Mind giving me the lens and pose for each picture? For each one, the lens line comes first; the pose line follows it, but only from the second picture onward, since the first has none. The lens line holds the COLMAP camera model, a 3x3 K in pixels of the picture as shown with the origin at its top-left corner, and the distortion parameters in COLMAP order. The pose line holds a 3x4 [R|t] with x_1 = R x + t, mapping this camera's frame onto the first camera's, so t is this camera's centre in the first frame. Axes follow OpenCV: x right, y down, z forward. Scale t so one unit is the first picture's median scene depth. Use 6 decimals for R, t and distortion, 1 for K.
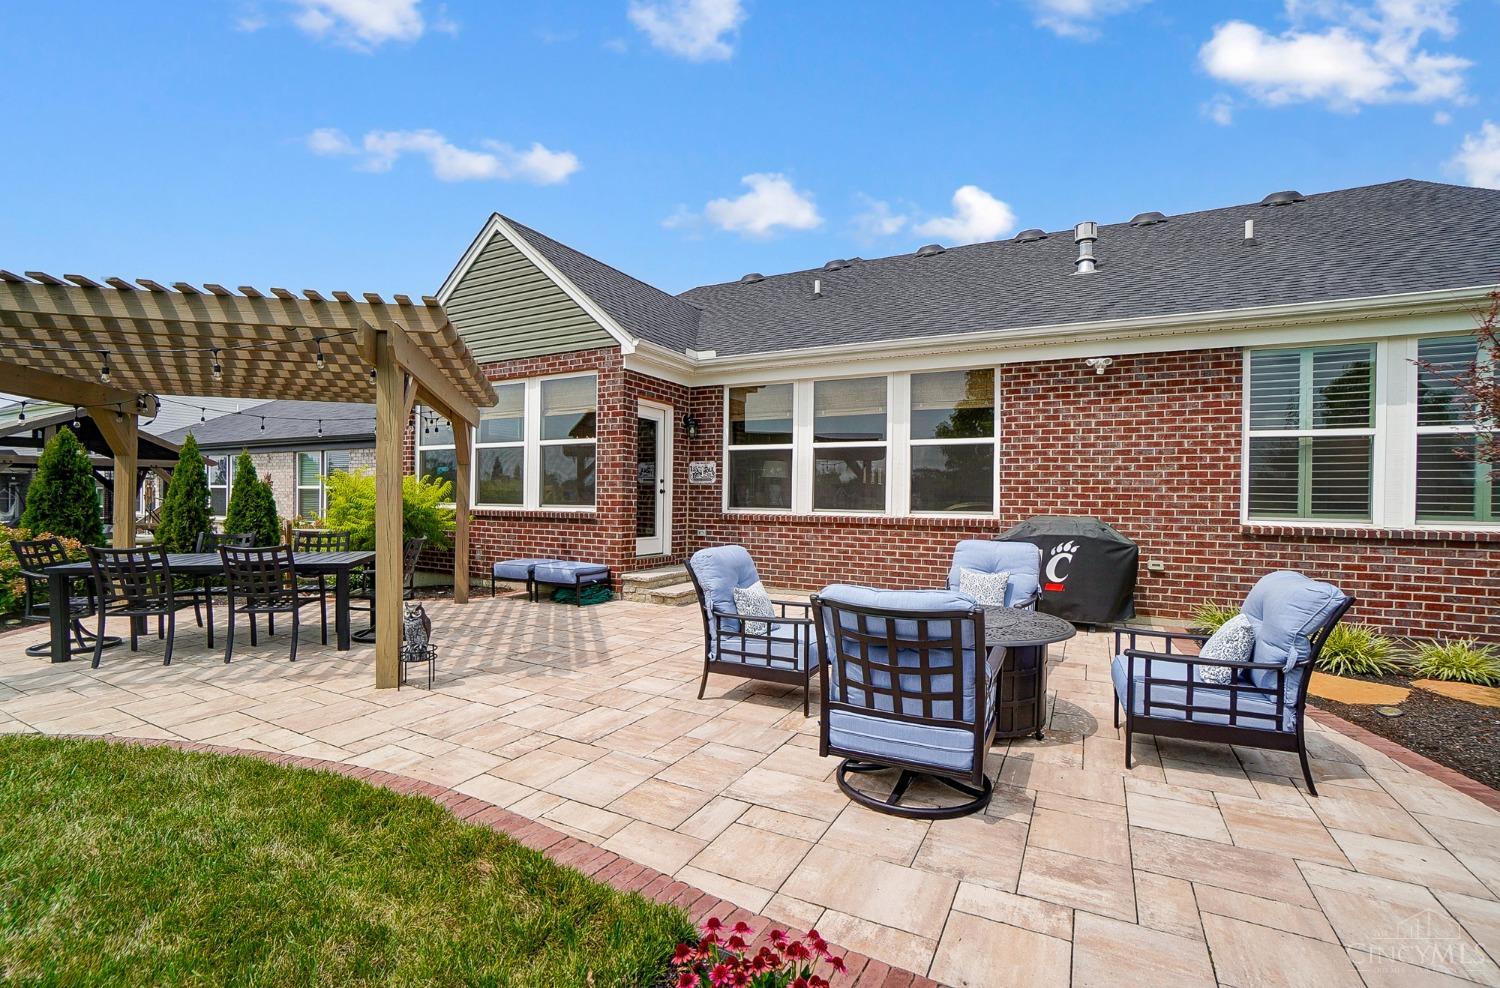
lens RADIAL K [[665.4, 0, 737.3], [0, 665.4, 505.3], [0, 0, 1]] dist [-0.068243, 0.025720]
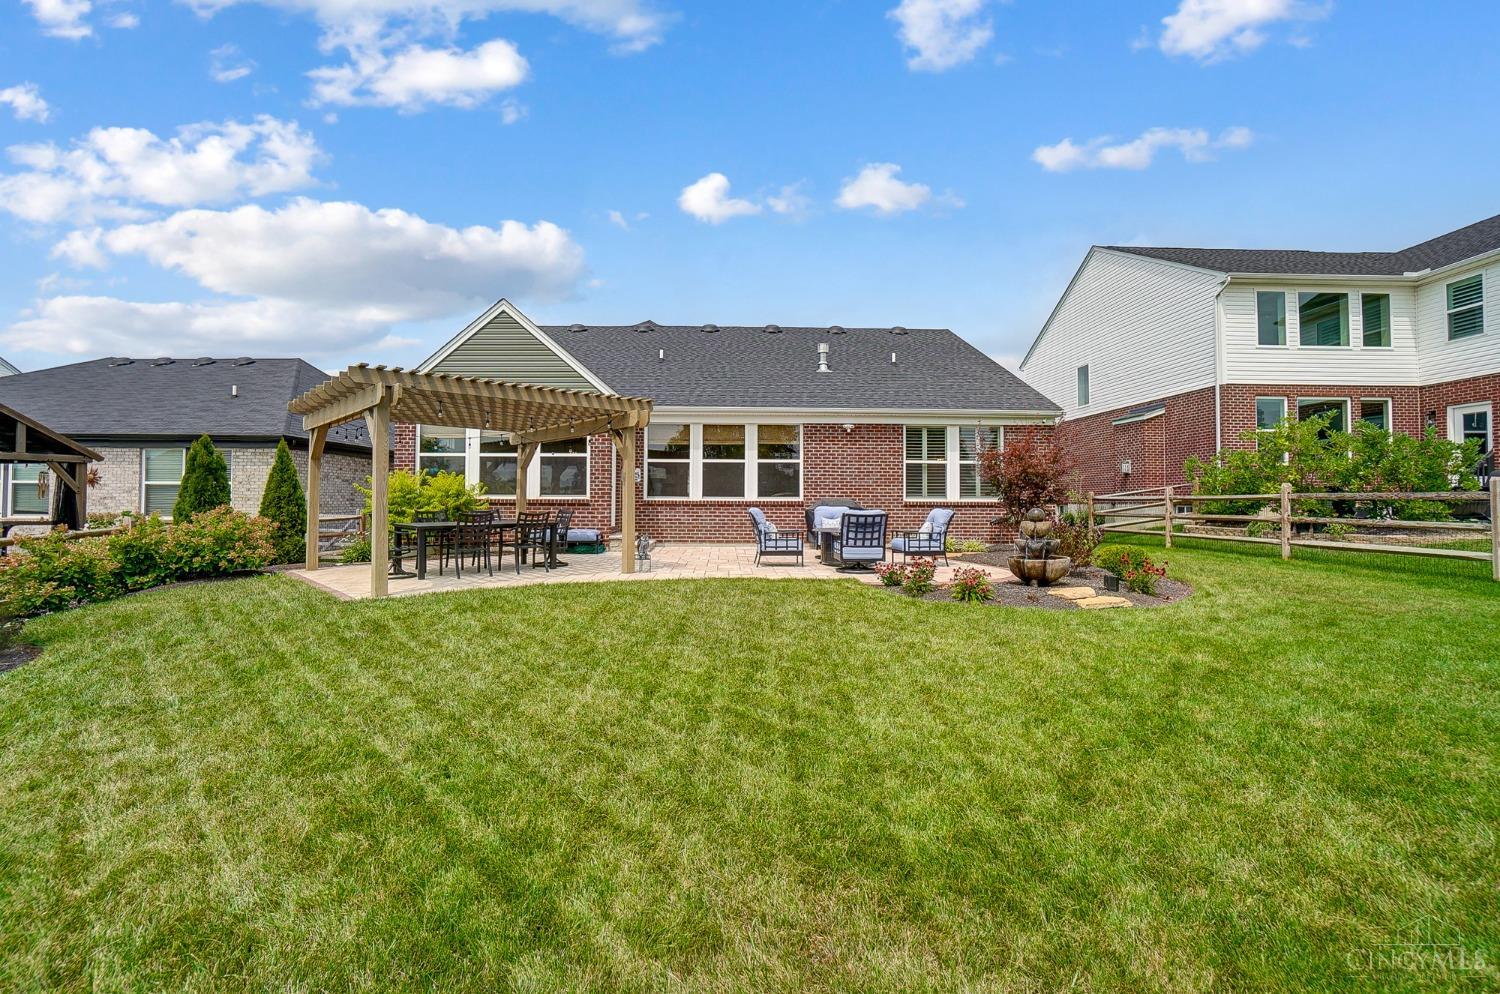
lens RADIAL K [[665.1, 0, 728.8], [0, 665.1, 484.6], [0, 0, 1]] dist [-0.066405, 0.024199]
pose [[0.875315, 0.004655, 0.483530, -0.860560], [0.010905, 0.999509, -0.029362, 0.032554], [-0.483430, 0.030974, 0.874835, -0.729777]]
